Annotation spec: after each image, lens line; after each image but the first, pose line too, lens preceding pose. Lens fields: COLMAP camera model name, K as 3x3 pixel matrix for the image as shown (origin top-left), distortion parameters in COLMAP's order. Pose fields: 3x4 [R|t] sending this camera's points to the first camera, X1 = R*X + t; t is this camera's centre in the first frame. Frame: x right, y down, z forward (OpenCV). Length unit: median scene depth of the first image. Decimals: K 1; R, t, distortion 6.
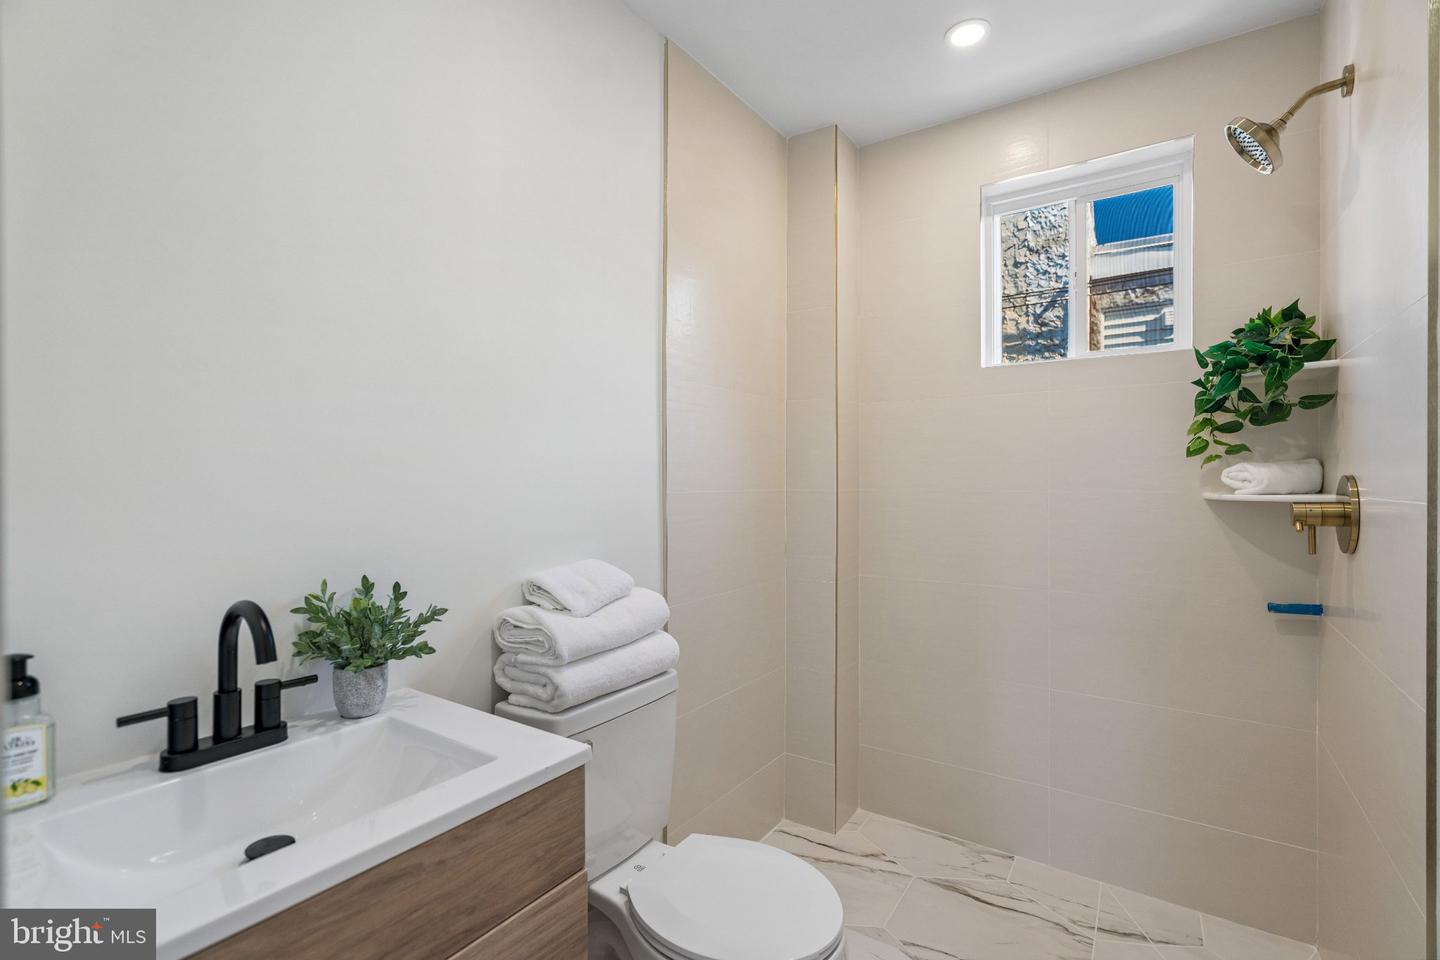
lens RADIAL K [[653.2, 0, 719.1], [0, 653.2, 481.6], [0, 0, 1]] dist [-0.003389, 0.001617]
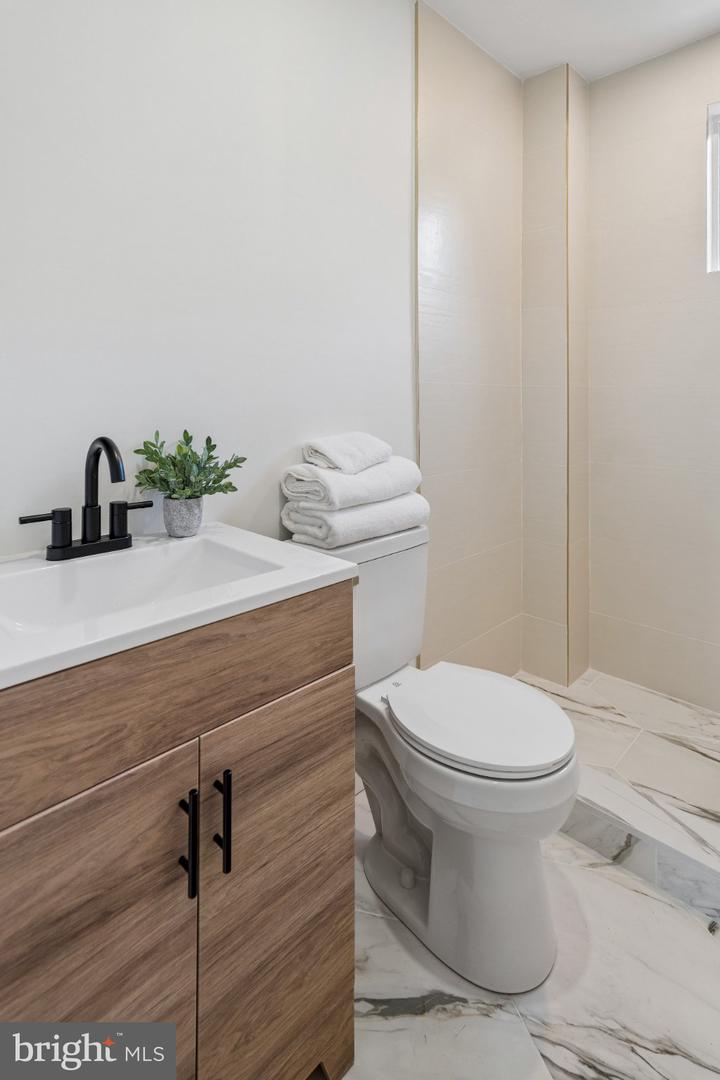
lens RADIAL K [[554.1, 0, 361.1], [0, 554.1, 540.4], [0, 0, 1]] dist [0.002646, 0.002939]
pose [[0.984094, -0.003076, -0.177620, -0.005266], [0.003164, 0.999995, 0.000212, 0.350327], [0.177618, -0.000771, 0.984099, -0.020420]]
